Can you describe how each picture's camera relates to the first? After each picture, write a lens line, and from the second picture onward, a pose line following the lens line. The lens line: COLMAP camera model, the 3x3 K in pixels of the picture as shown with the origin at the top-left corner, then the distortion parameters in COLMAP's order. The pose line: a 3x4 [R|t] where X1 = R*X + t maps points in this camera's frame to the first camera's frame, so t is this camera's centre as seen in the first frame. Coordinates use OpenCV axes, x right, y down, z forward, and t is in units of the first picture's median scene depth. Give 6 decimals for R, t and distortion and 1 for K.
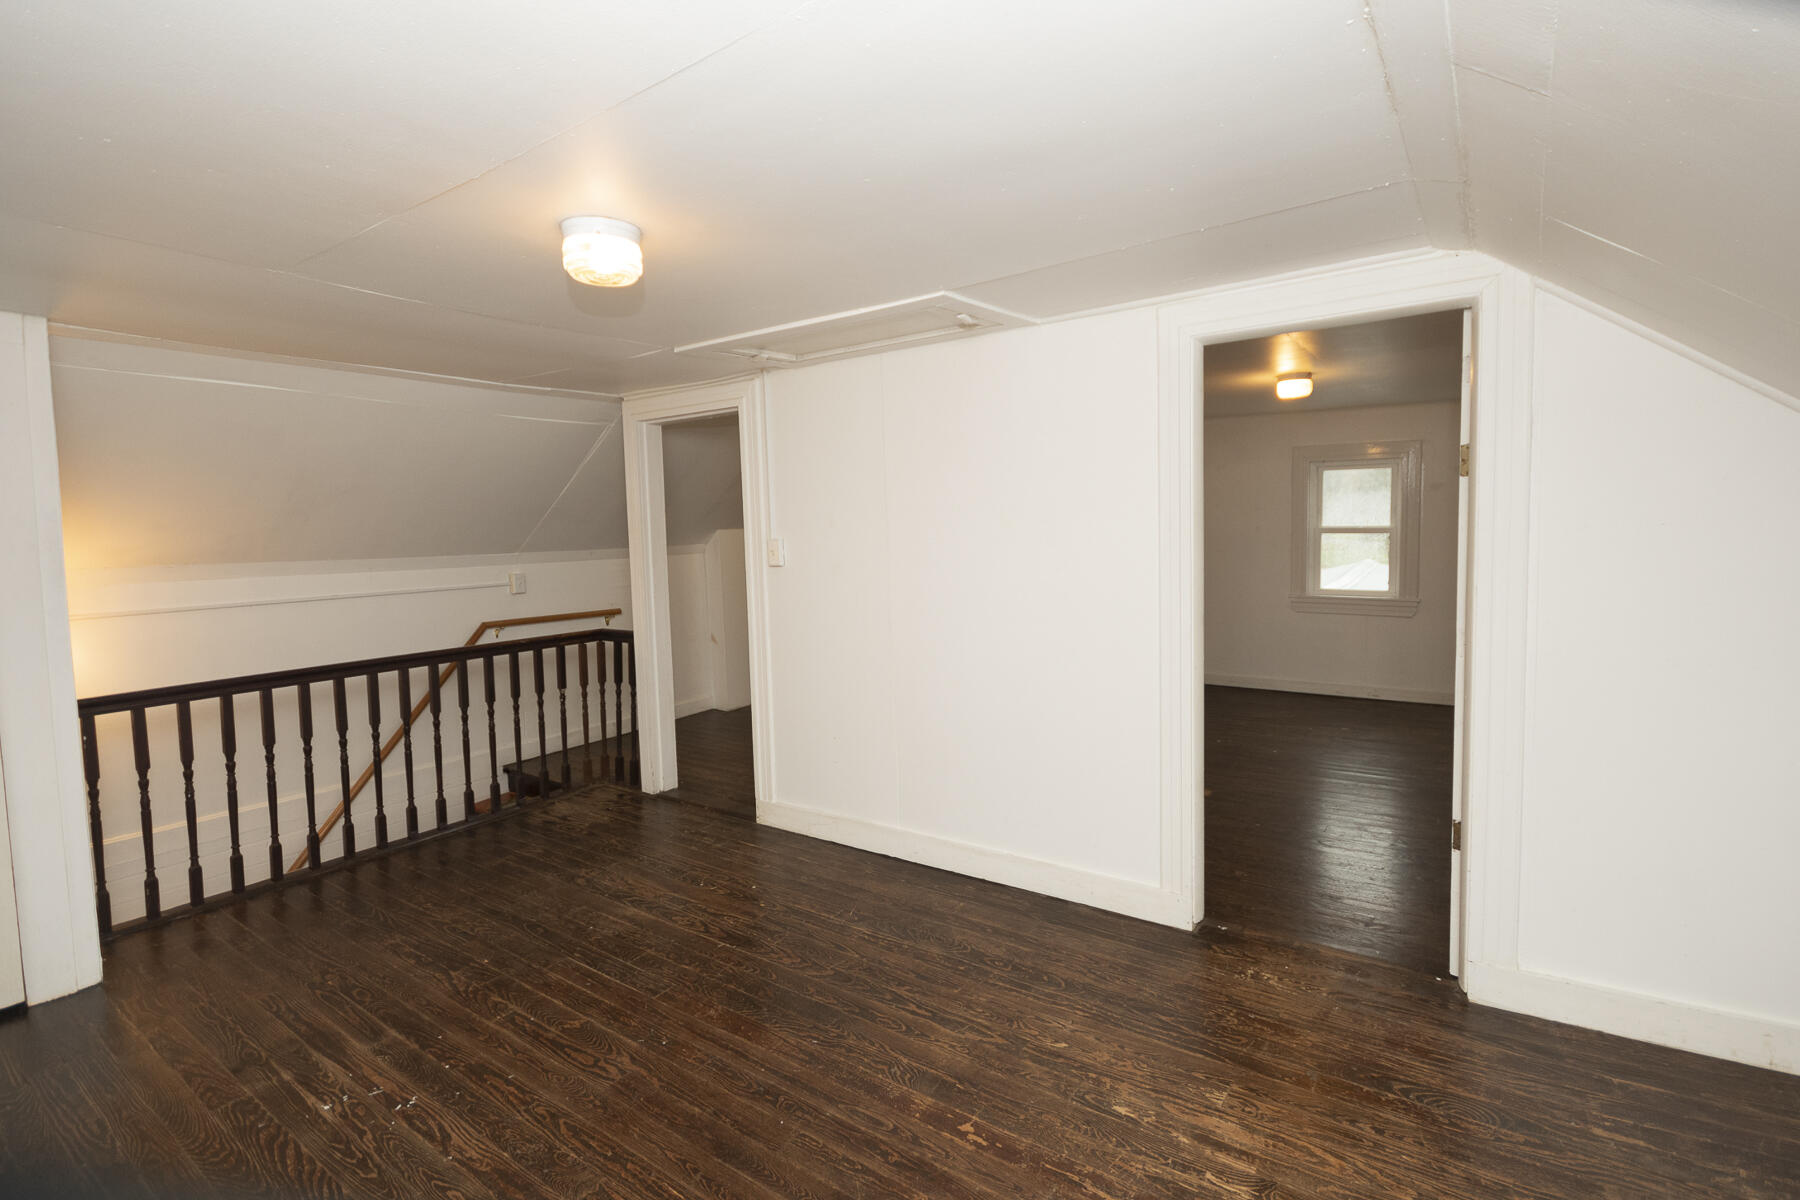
lens RADIAL K [[848.5, 0, 892.9], [0, 848.5, 593.6], [0, 0, 1]] dist [0.003120, -0.002657]
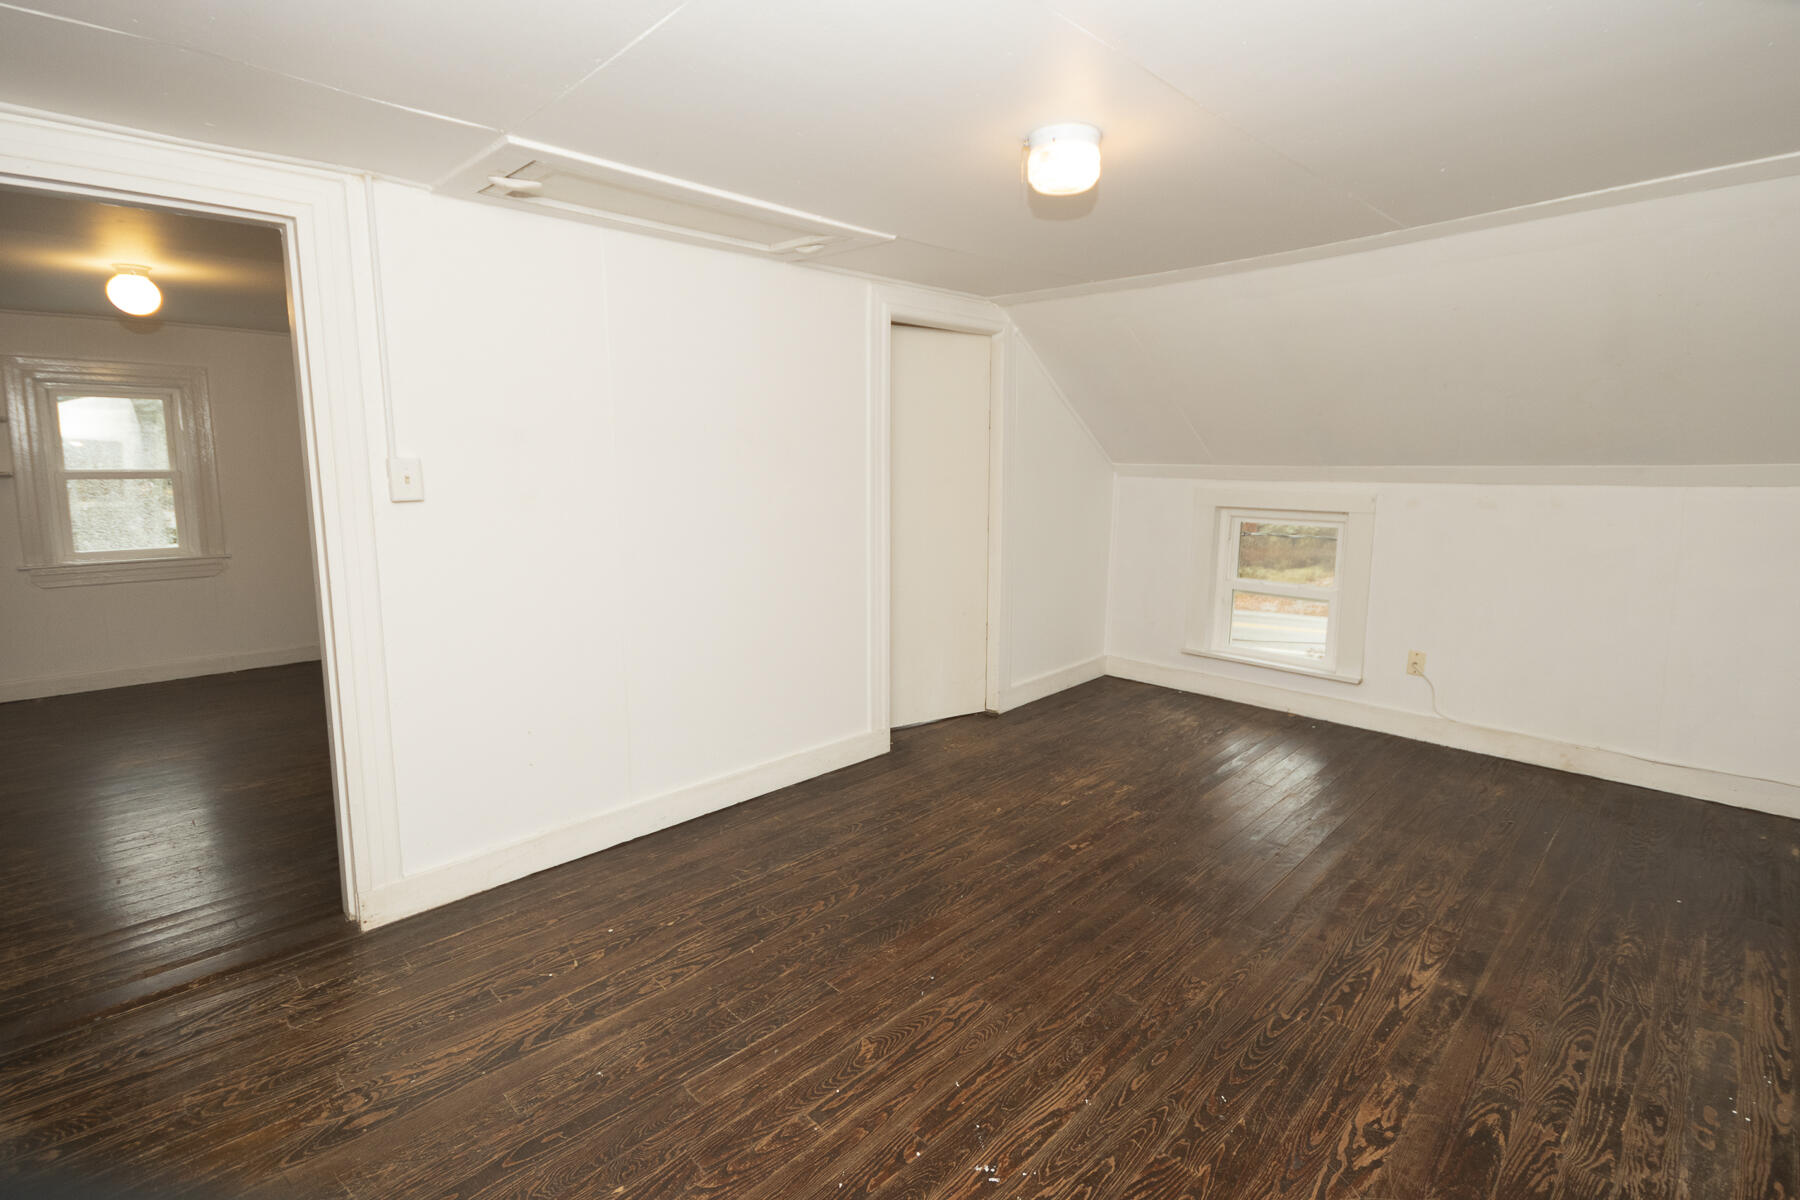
lens RADIAL K [[848.5, 0, 894.7], [0, 848.5, 593.1], [0, 0, 1]] dist [0.003120, -0.002657]
pose [[0.166675, -0.126136, 0.977911, -1.162910], [0.081604, 0.990146, 0.113806, -0.038645], [-0.982629, 0.060832, 0.175325, 0.812334]]
